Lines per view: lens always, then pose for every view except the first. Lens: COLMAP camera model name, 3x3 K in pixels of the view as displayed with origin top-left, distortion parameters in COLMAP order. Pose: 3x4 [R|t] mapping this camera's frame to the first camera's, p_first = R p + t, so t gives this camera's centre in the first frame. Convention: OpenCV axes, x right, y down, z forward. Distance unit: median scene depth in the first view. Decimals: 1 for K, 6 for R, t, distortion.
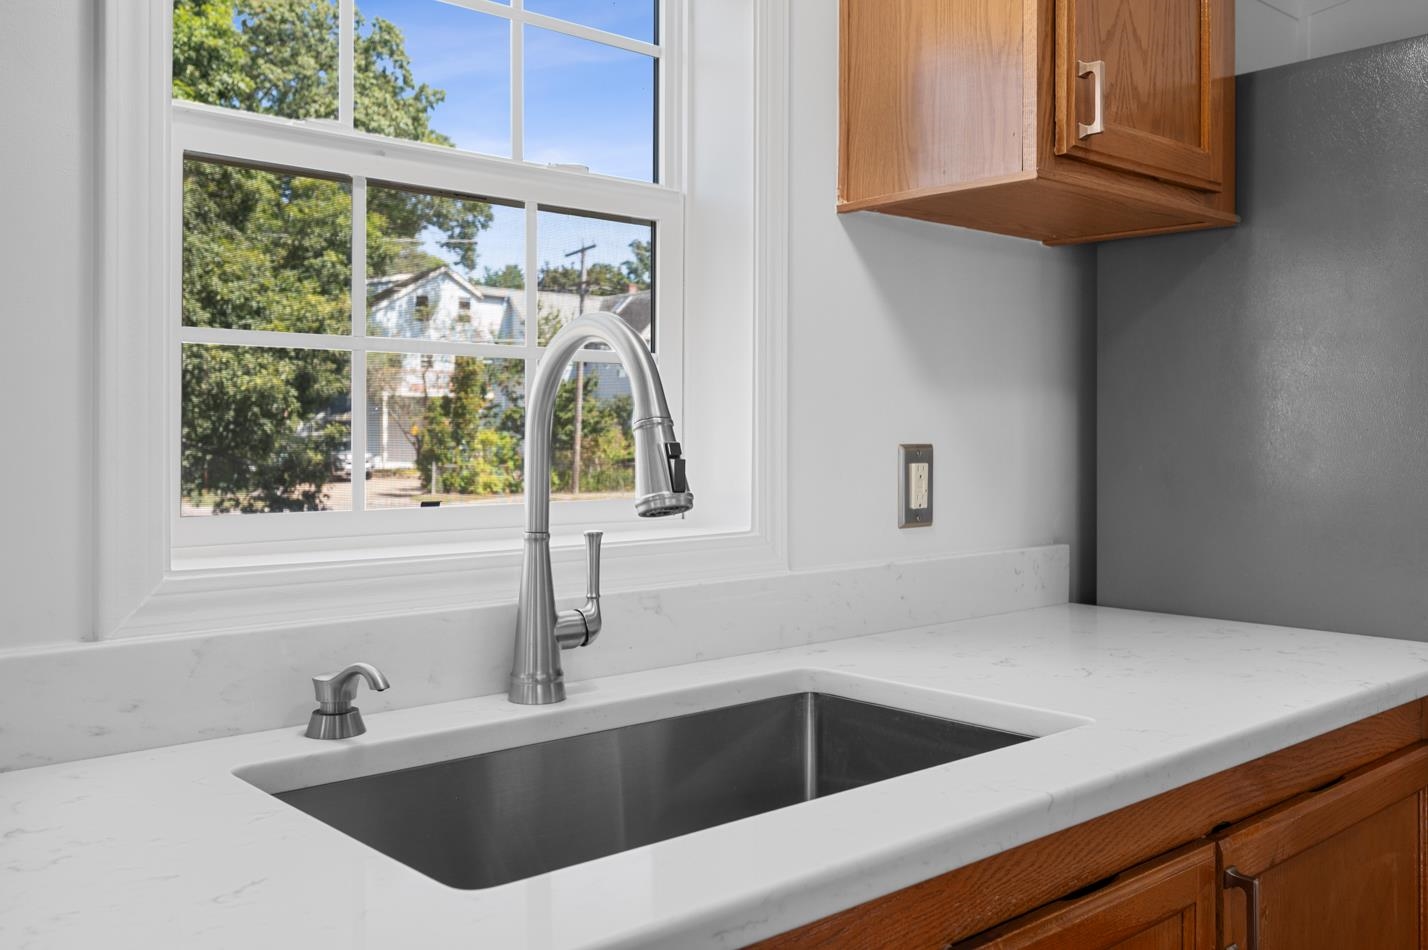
lens RADIAL K [[1257.4, 0, 714.0], [0, 1257.4, 475.0], [0, 0, 1]] dist [-0.000171, -0.000189]
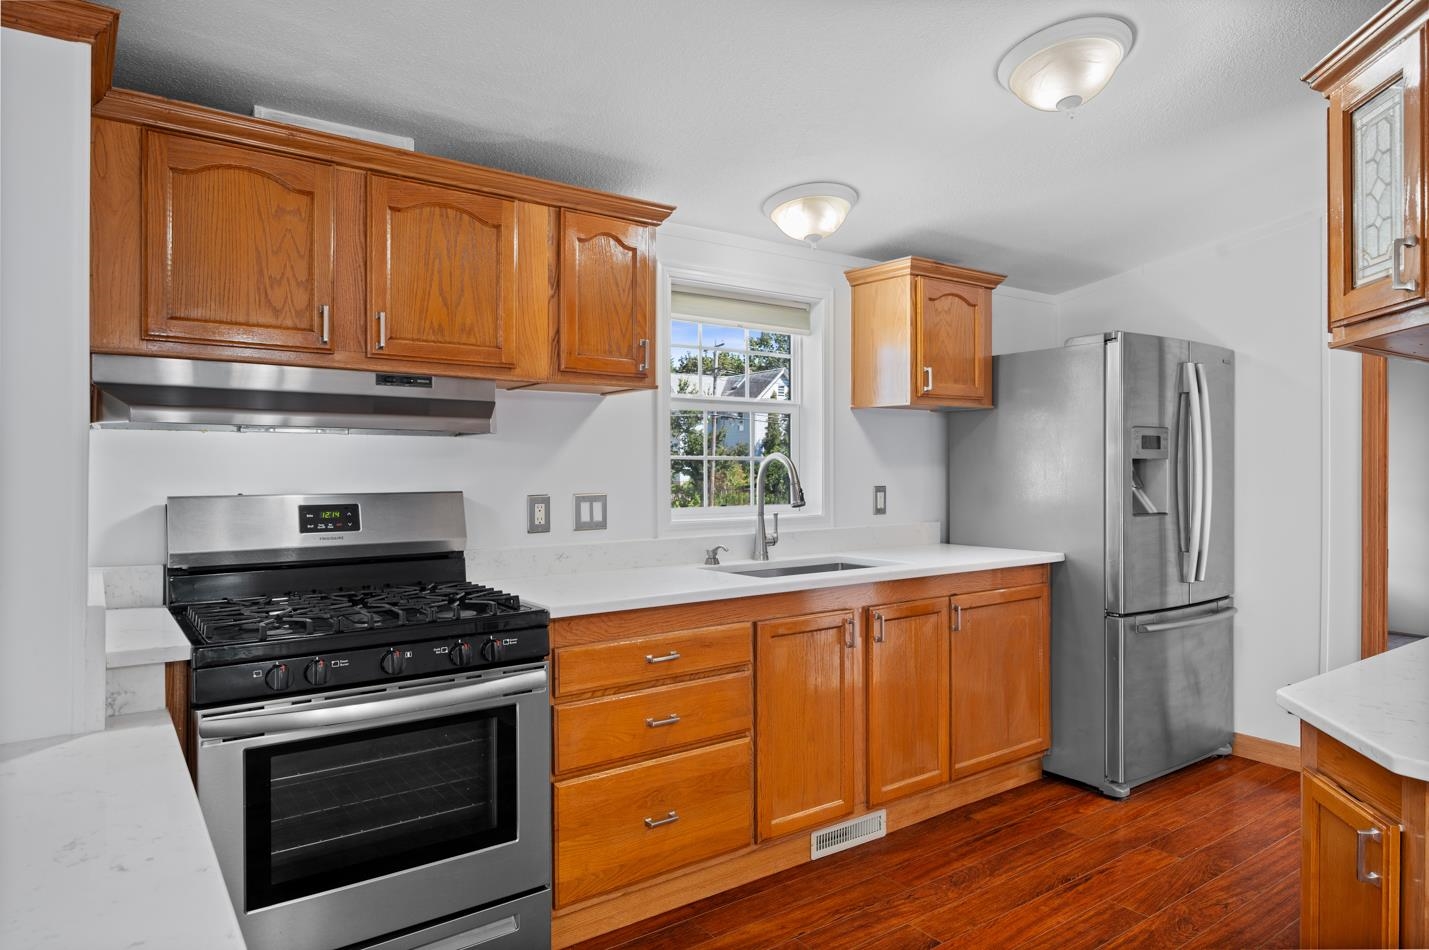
lens RADIAL K [[882.4, 0, 714.5], [0, 882.4, 475.0], [0, 0, 1]] dist [-0.000351, -0.000445]
pose [[0.994950, -0.005020, -0.100249, -0.014494], [0.002556, 0.999692, -0.024694, -0.000486], [0.100342, 0.024313, 0.994656, -1.095587]]
